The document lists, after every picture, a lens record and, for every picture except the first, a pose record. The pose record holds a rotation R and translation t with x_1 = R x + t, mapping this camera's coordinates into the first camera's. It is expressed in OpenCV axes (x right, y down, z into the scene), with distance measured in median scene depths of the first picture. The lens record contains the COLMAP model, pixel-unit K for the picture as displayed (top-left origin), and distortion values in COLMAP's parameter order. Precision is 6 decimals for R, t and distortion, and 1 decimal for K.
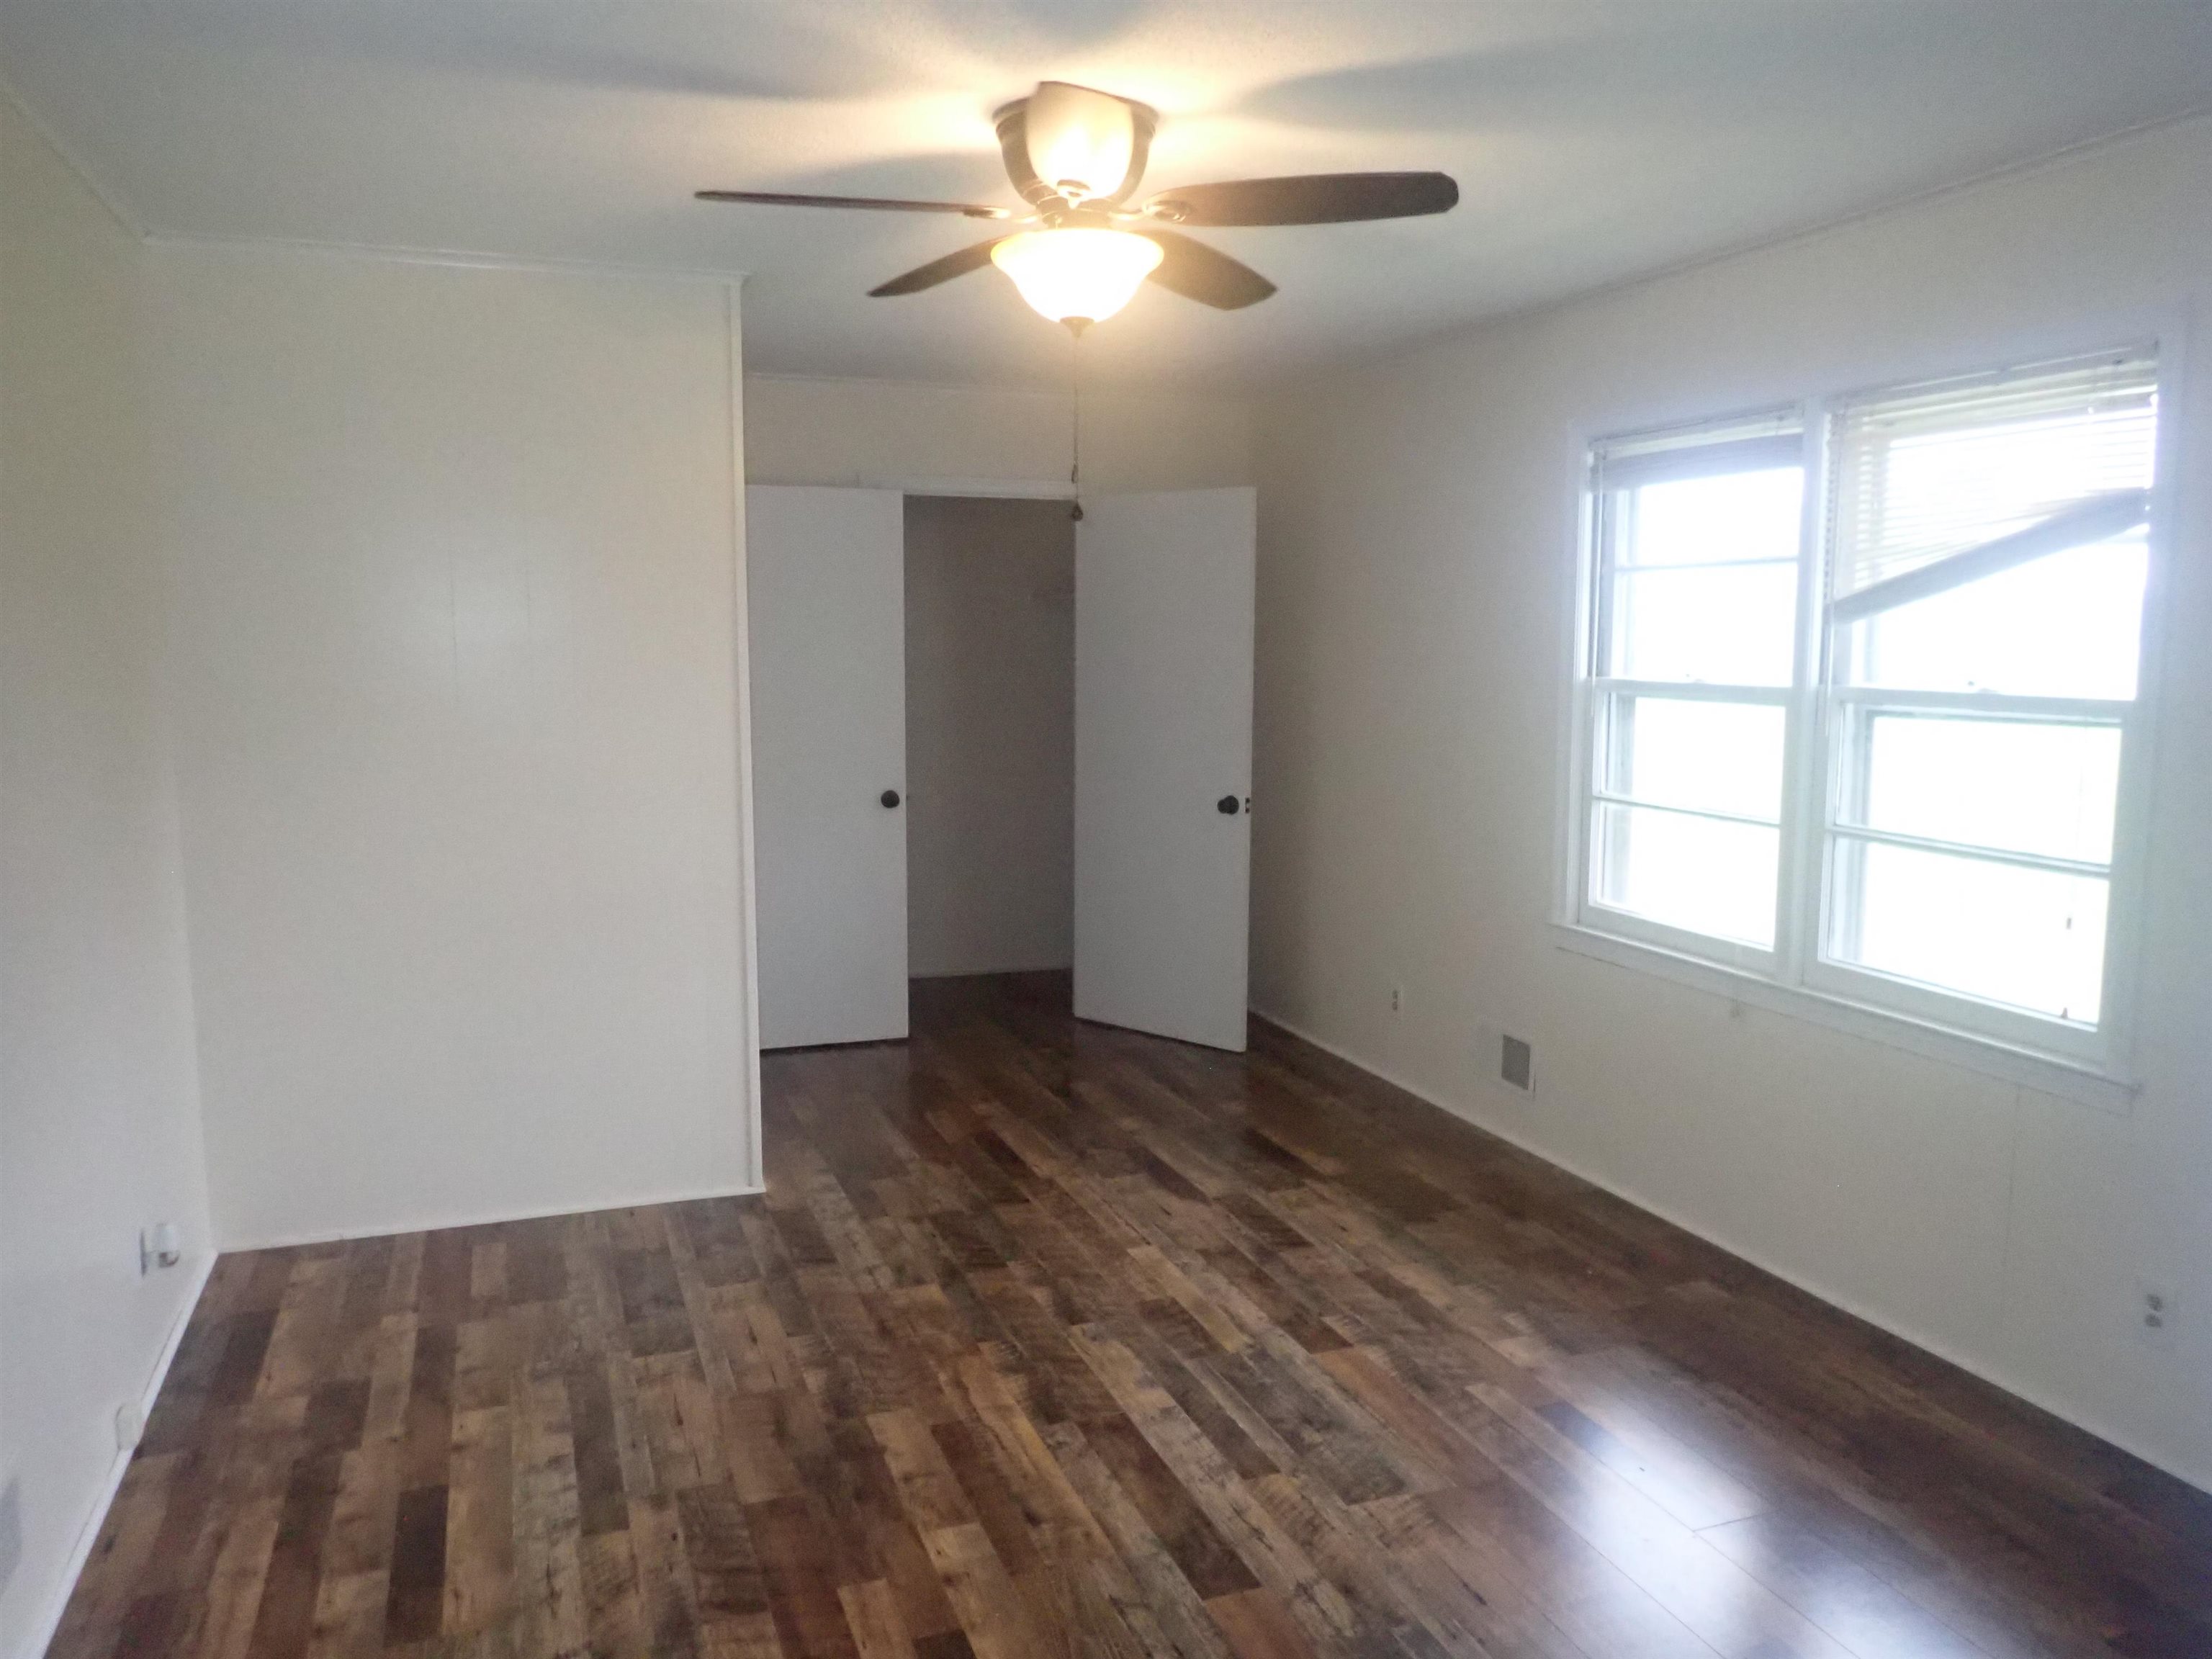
lens RADIAL K [[1640.9, 0, 1102.3], [0, 1640.9, 824.8], [0, 0, 1]] dist [0.004037, -0.009248]
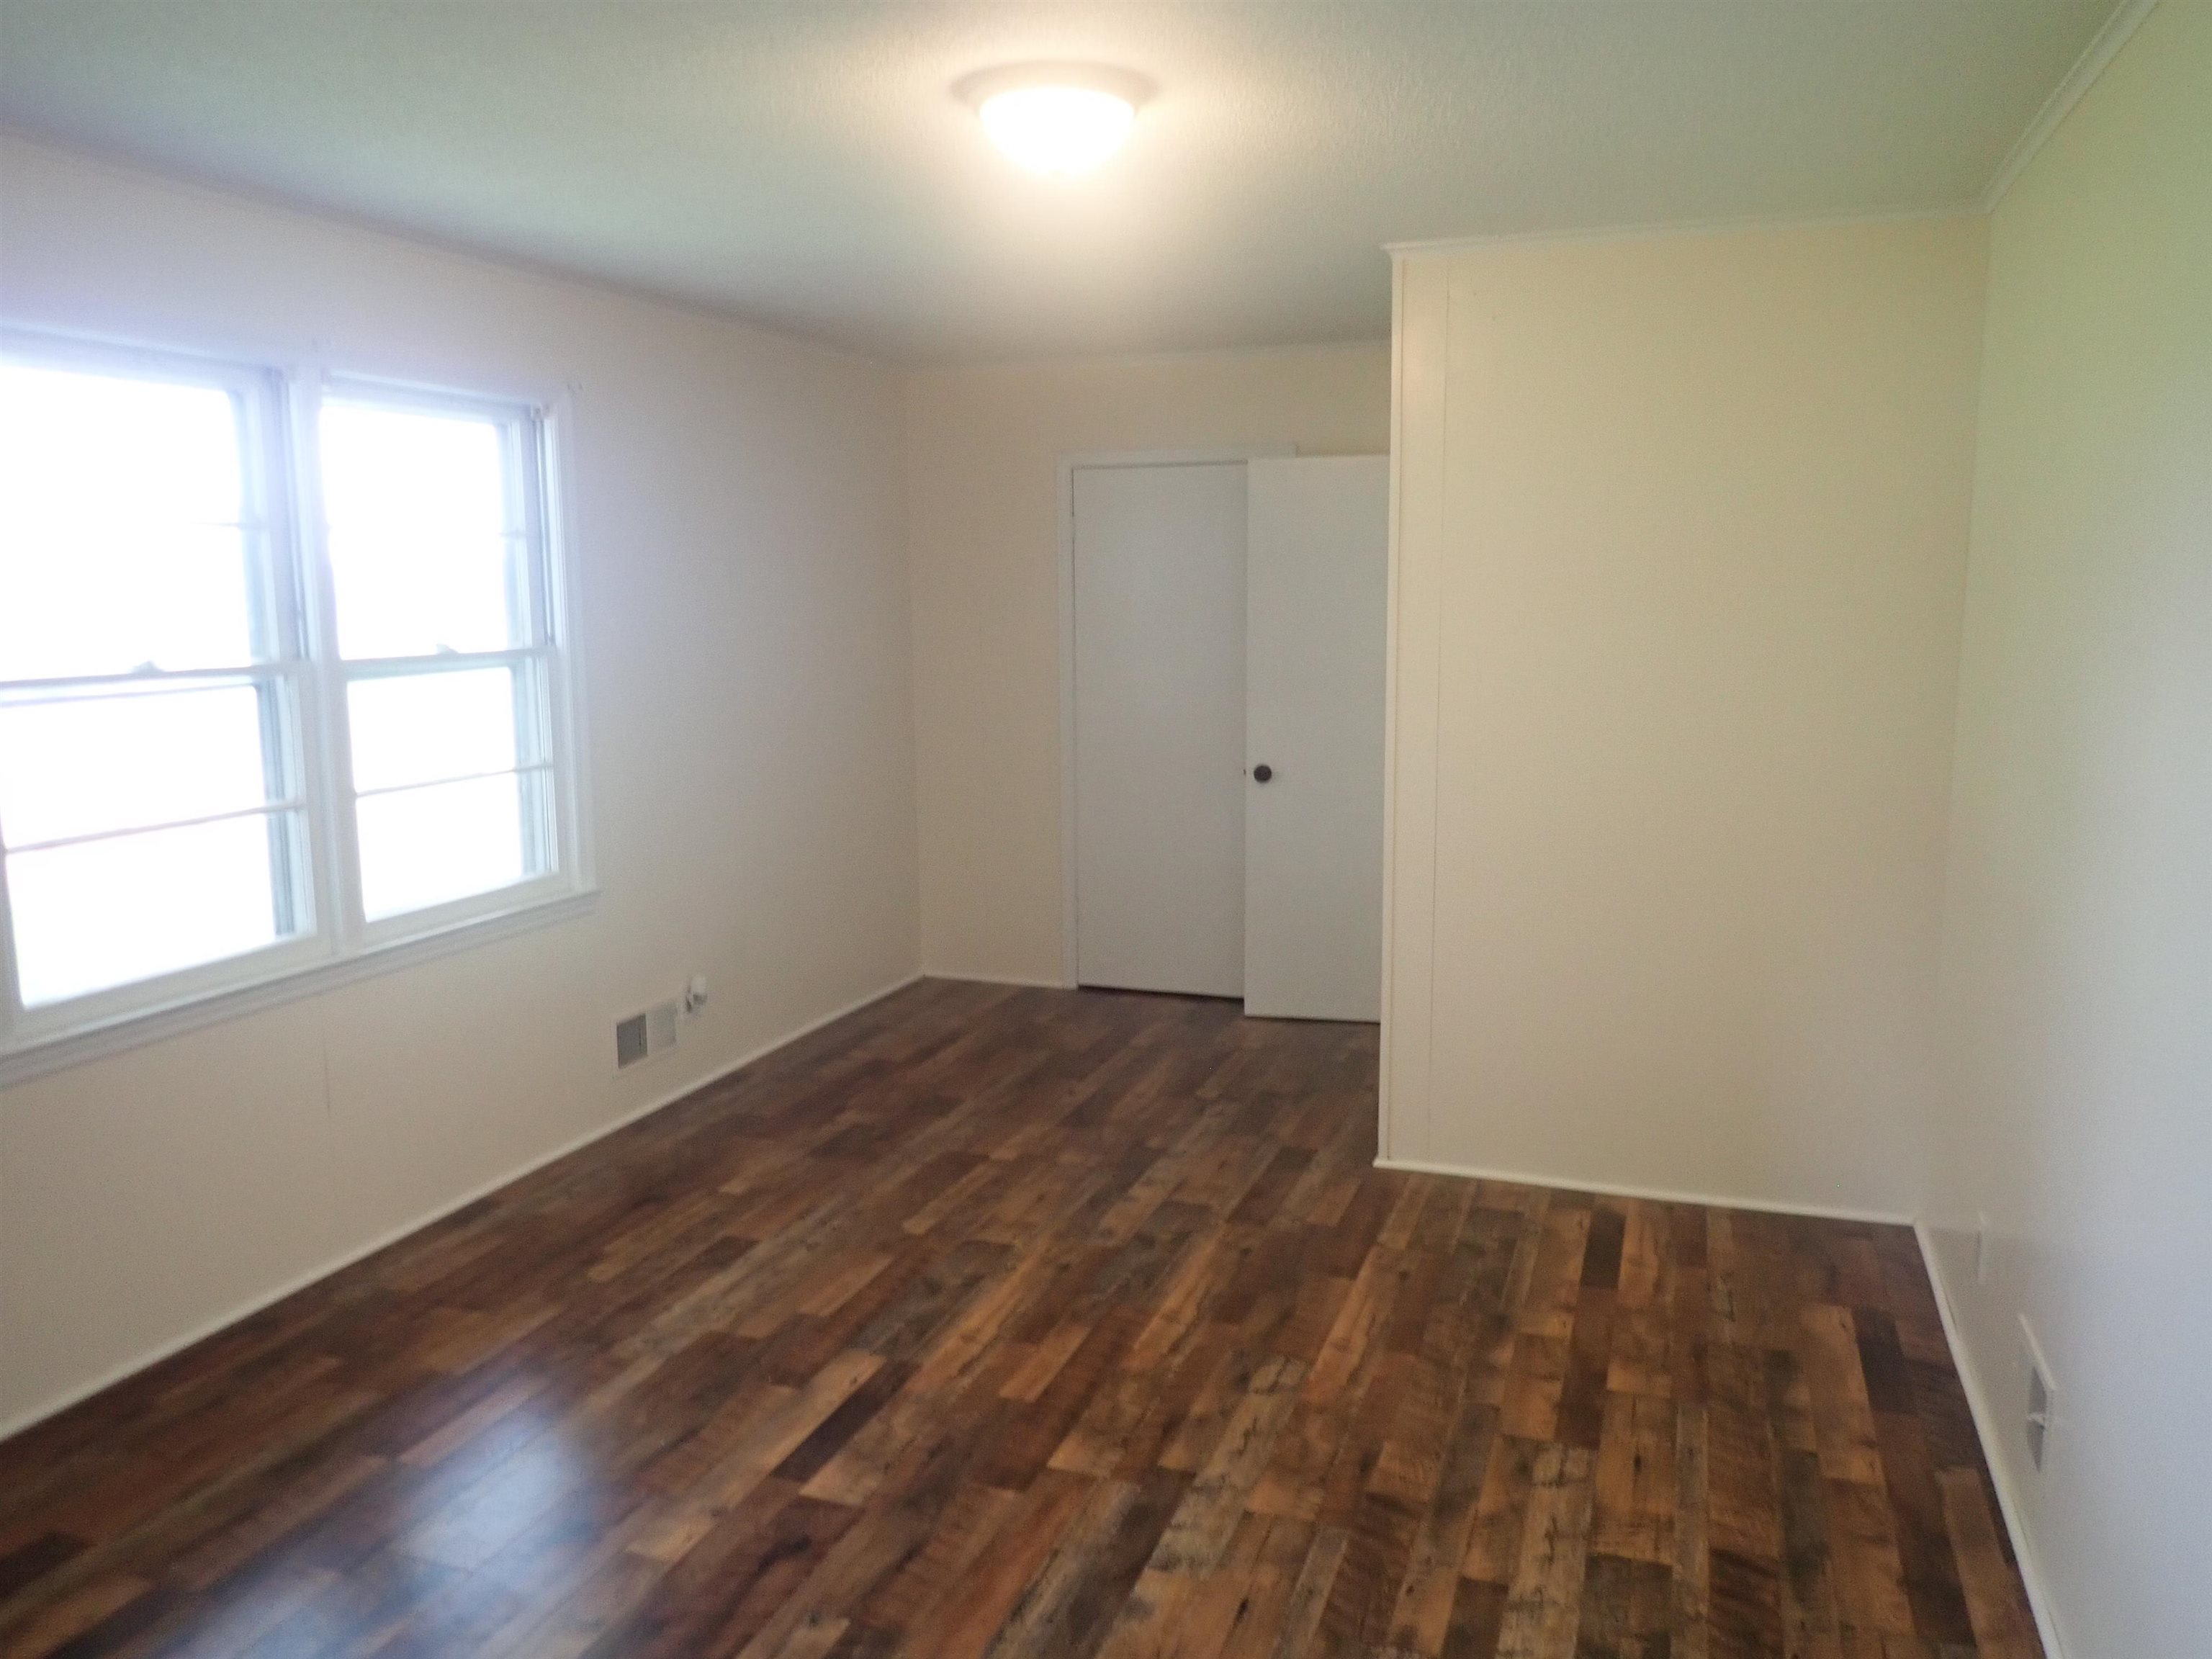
lens RADIAL K [[1640.9, 0, 1097.0], [0, 1640.9, 836.4], [0, 0, 1]] dist [0.004037, -0.009248]
pose [[-0.764183, -0.096684, 0.637712, -0.697884], [0.079854, 0.966913, 0.242285, -0.221814], [-0.640037, 0.236074, -0.731178, 1.747972]]
